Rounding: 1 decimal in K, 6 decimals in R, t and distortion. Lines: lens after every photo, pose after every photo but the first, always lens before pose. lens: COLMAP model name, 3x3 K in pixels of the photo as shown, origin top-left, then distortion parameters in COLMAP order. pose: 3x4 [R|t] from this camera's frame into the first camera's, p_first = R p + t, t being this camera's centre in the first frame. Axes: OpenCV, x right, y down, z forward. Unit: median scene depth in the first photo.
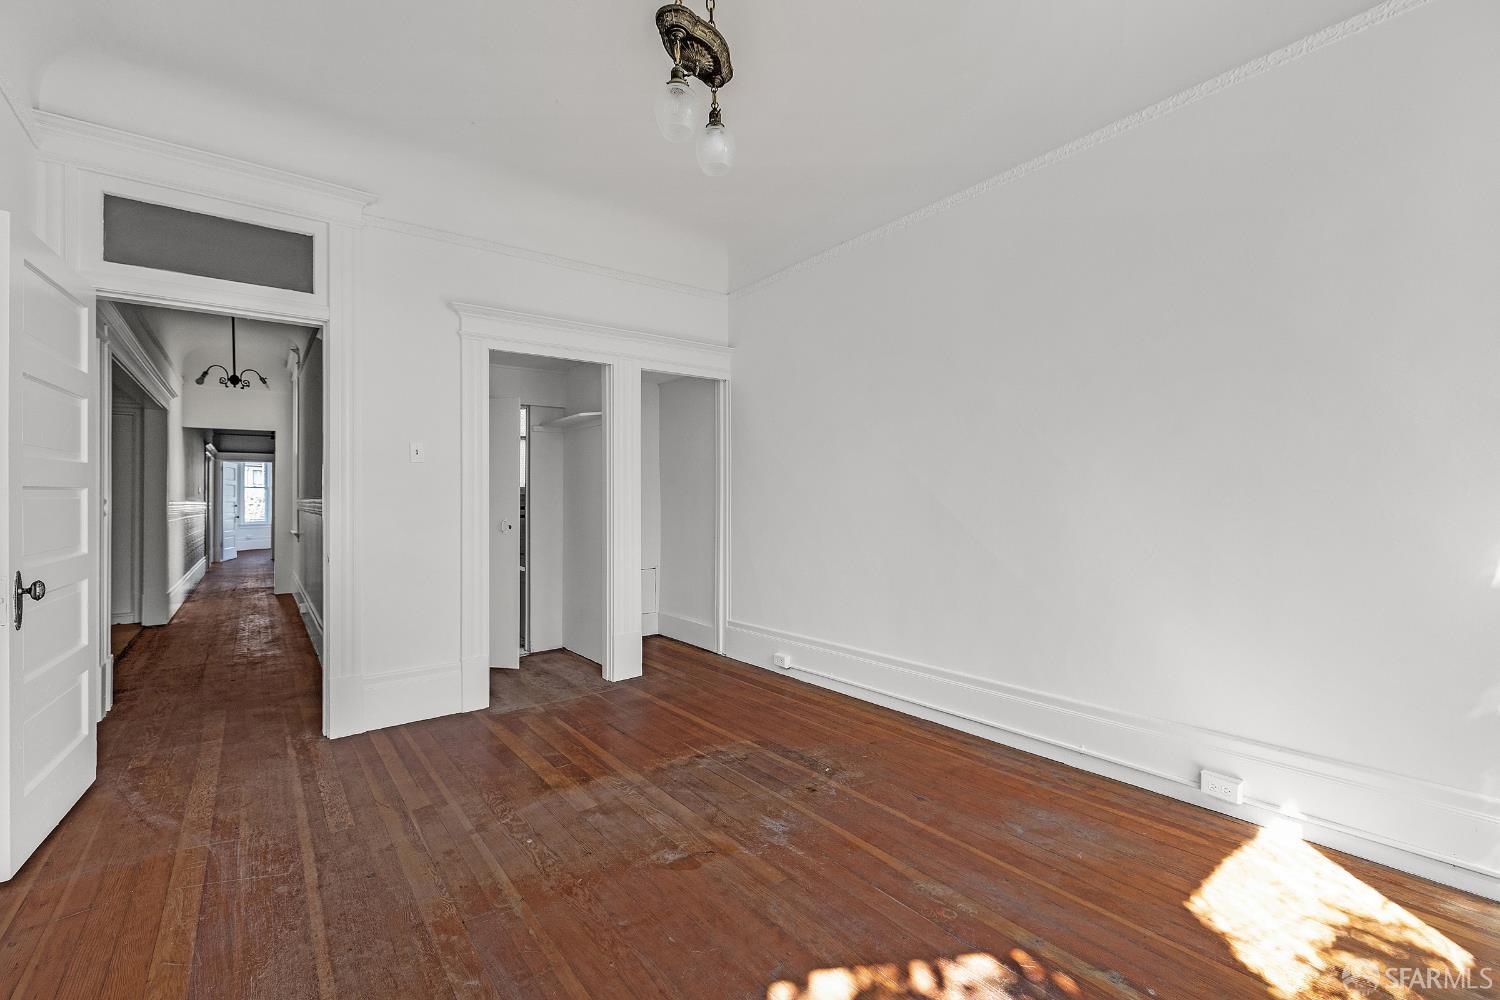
lens RADIAL K [[630.8, 0, 739.0], [0, 630.8, 494.3], [0, 0, 1]] dist [0.000605, -0.000128]
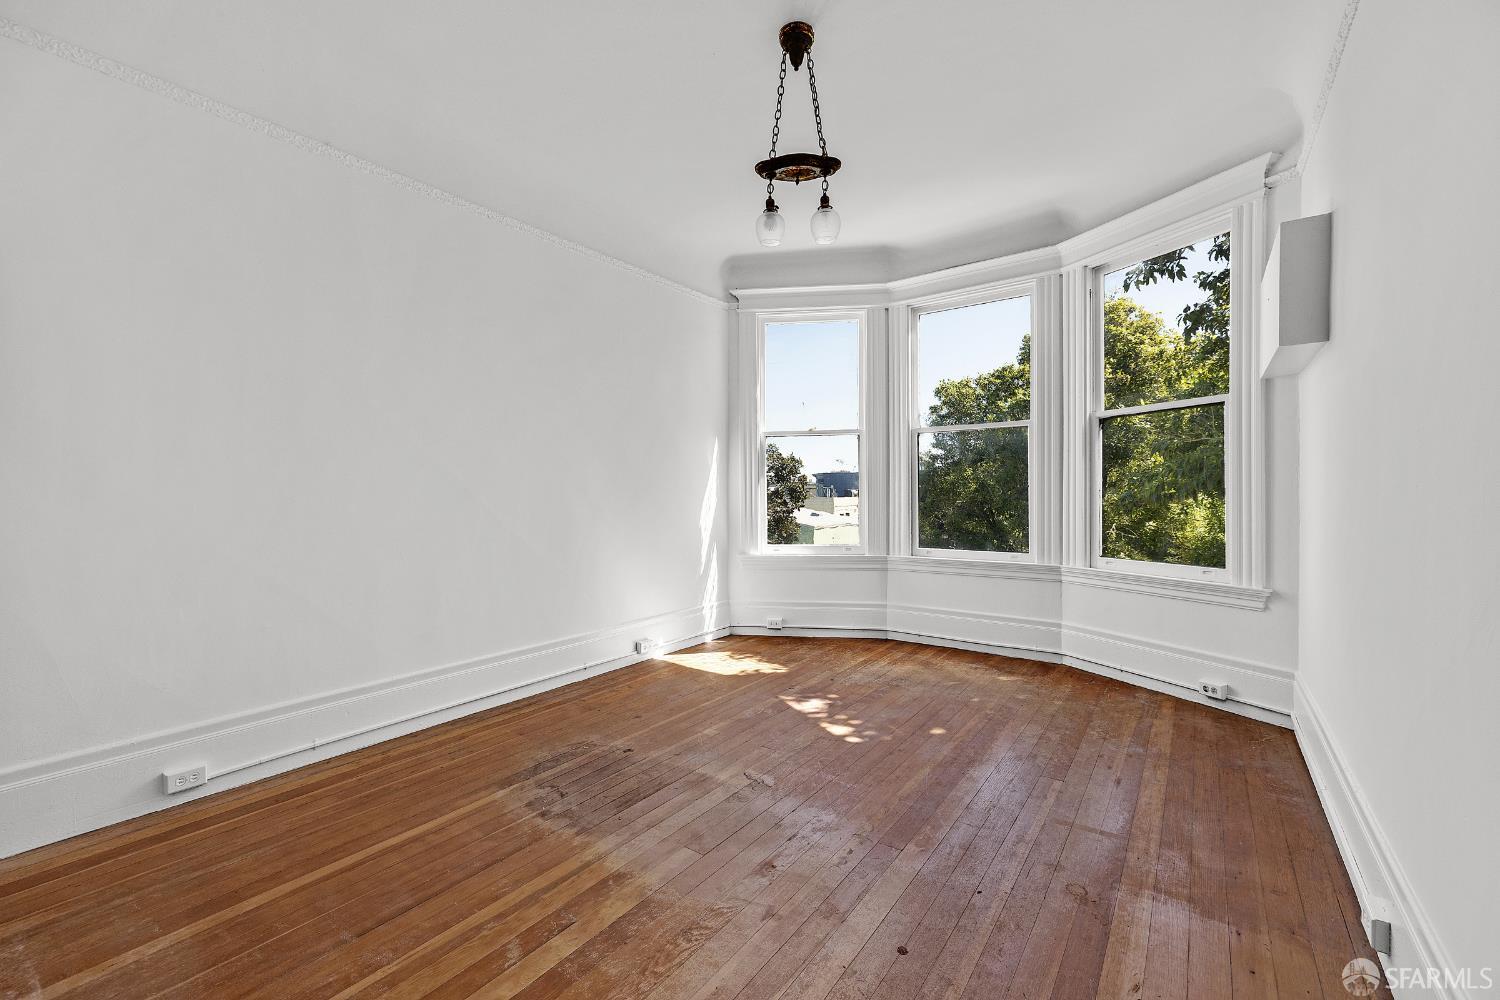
lens RADIAL K [[630.8, 0, 745.7], [0, 630.8, 503.2], [0, 0, 1]] dist [0.000605, -0.000128]
pose [[-0.285646, -0.004056, 0.958327, -0.466850], [-0.003181, 0.999990, 0.003284, 0.008671], [-0.958330, -0.002110, -0.285656, 0.508075]]
